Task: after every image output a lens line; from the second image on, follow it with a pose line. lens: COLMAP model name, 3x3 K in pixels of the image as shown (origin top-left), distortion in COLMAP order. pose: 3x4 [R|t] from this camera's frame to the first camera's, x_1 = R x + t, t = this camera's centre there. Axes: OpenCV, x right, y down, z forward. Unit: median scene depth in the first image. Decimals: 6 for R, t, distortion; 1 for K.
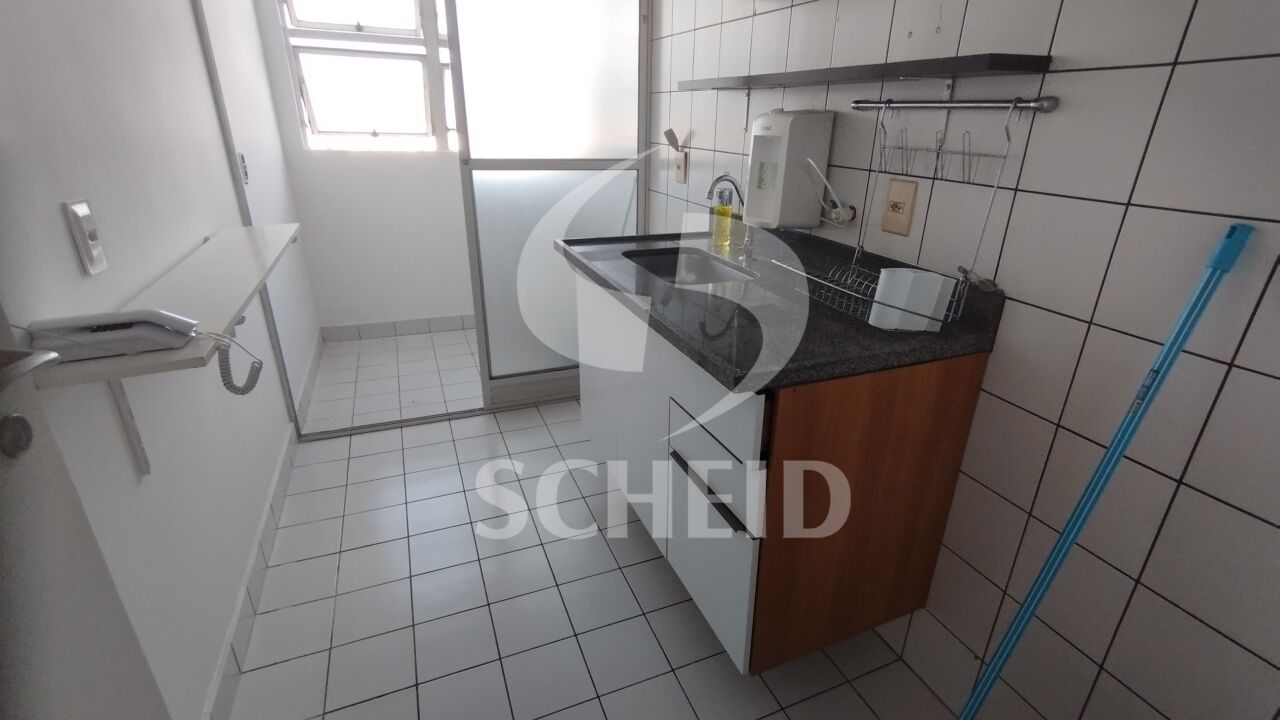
lens RADIAL K [[583.2, 0, 664.7], [0, 583.2, 362.9], [0, 0, 1]] dist [0.001823, -0.014754]
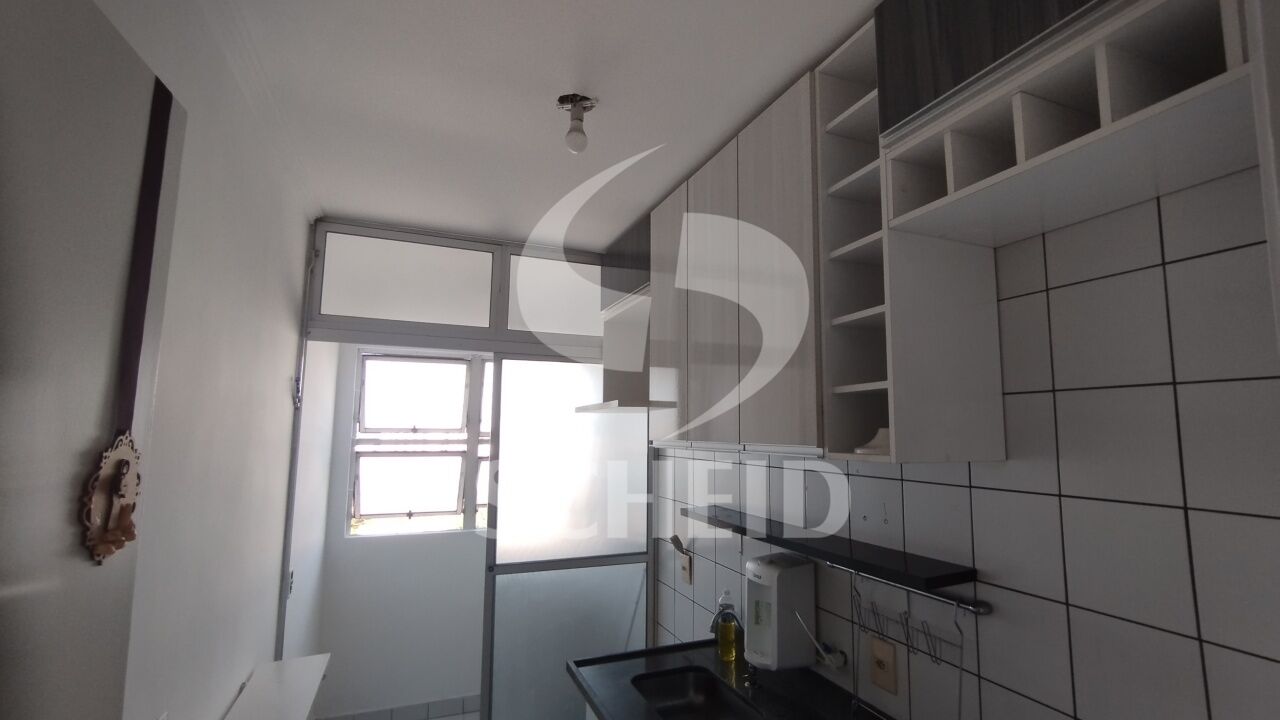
lens RADIAL K [[583.2, 0, 664.7], [0, 583.2, 362.9], [0, 0, 1]] dist [0.001823, -0.014754]
pose [[0.999639, -0.024731, -0.010501, 0.010919], [0.016439, 0.872108, -0.489038, -0.173090], [0.021252, 0.488689, 0.872199, -0.182309]]
